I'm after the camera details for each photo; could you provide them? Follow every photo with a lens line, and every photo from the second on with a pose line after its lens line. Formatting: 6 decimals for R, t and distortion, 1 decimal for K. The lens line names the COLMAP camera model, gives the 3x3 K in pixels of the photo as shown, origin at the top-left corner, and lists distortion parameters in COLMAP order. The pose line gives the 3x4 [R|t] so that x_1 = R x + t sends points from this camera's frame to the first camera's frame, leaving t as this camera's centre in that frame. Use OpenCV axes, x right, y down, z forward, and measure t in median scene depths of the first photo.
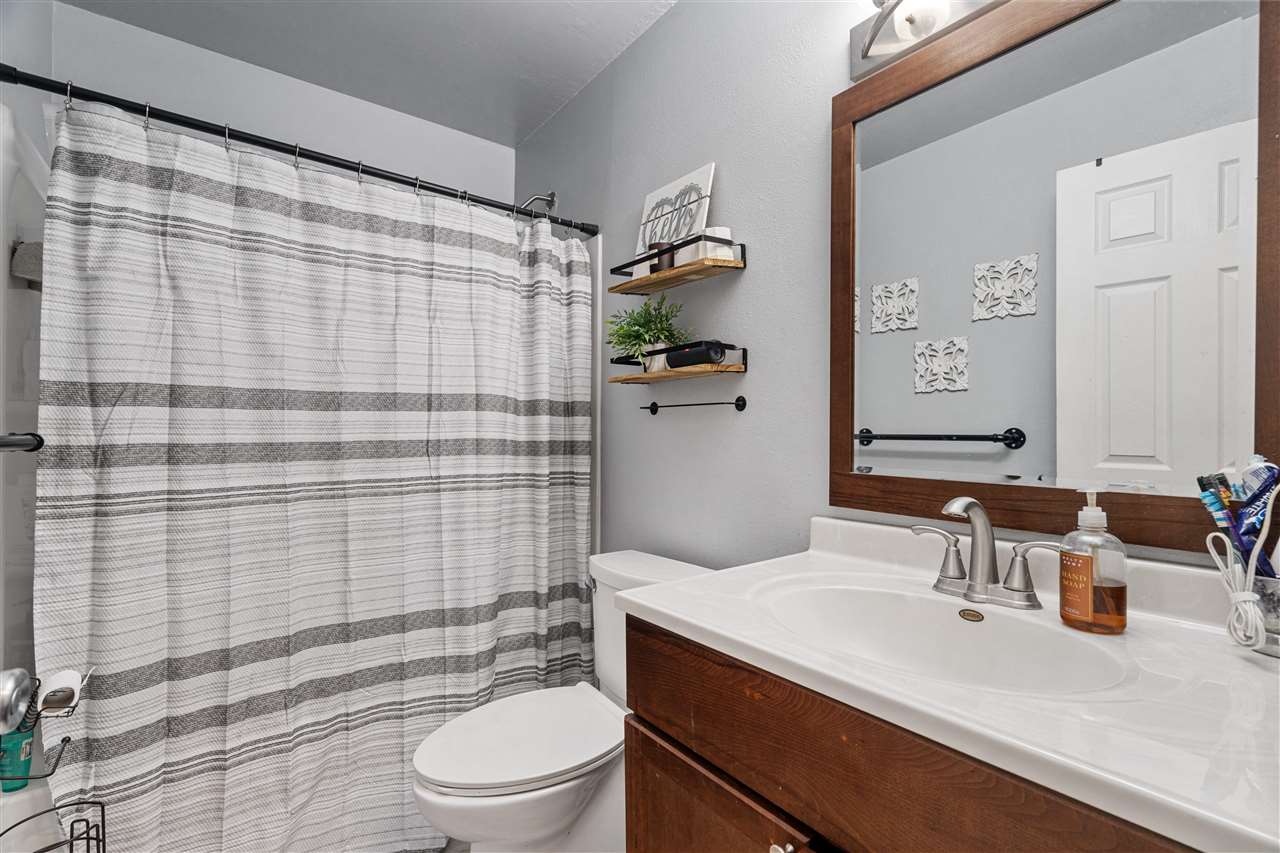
lens RADIAL K [[574.1, 0, 640.0], [0, 574.1, 426.5], [0, 0, 1]] dist [0.003034, 0.000327]
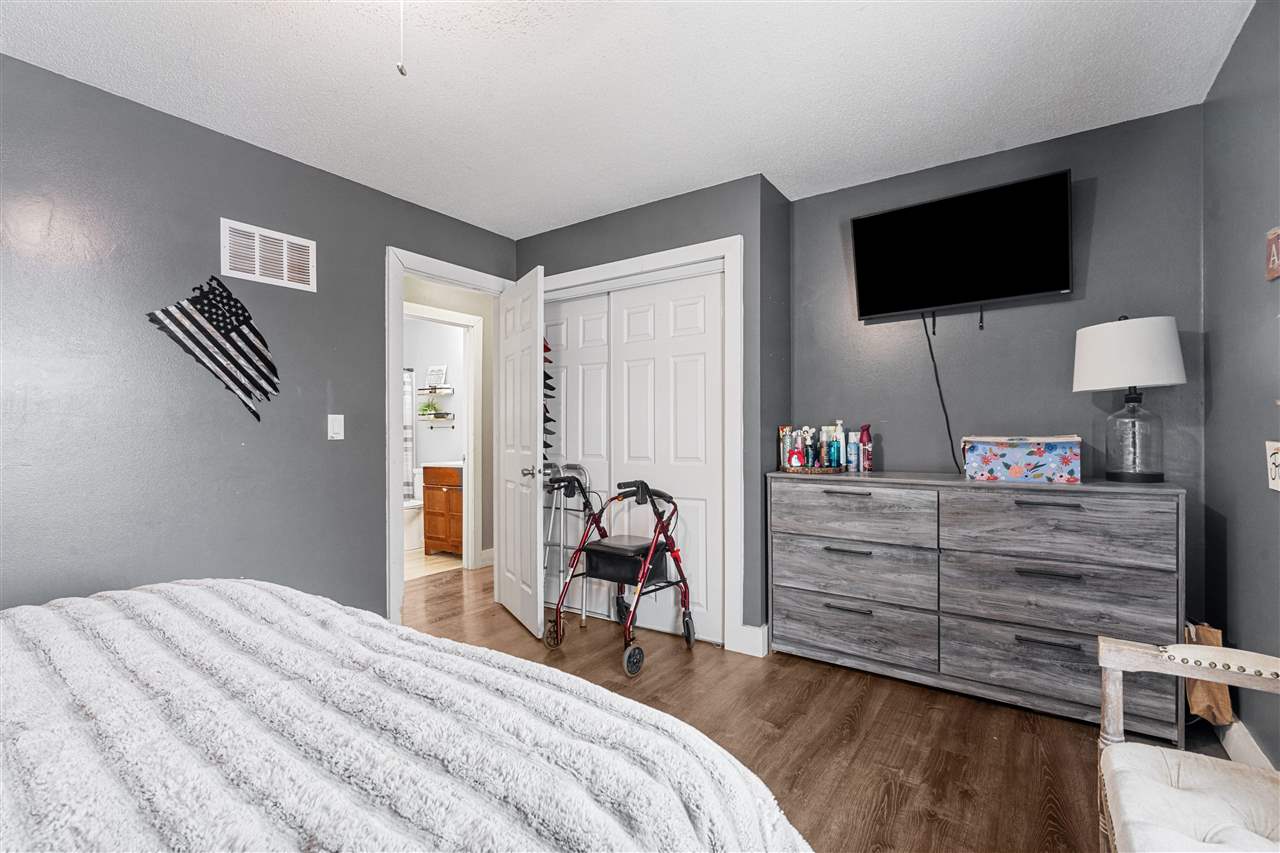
lens RADIAL K [[574.1, 0, 640.0], [0, 574.1, 426.5], [0, 0, 1]] dist [0.003034, 0.000327]
pose [[0.946548, -0.007690, 0.322471, 0.102907], [0.007978, 0.999968, 0.000431, -0.032510], [-0.322464, 0.002165, 0.946579, -2.948220]]
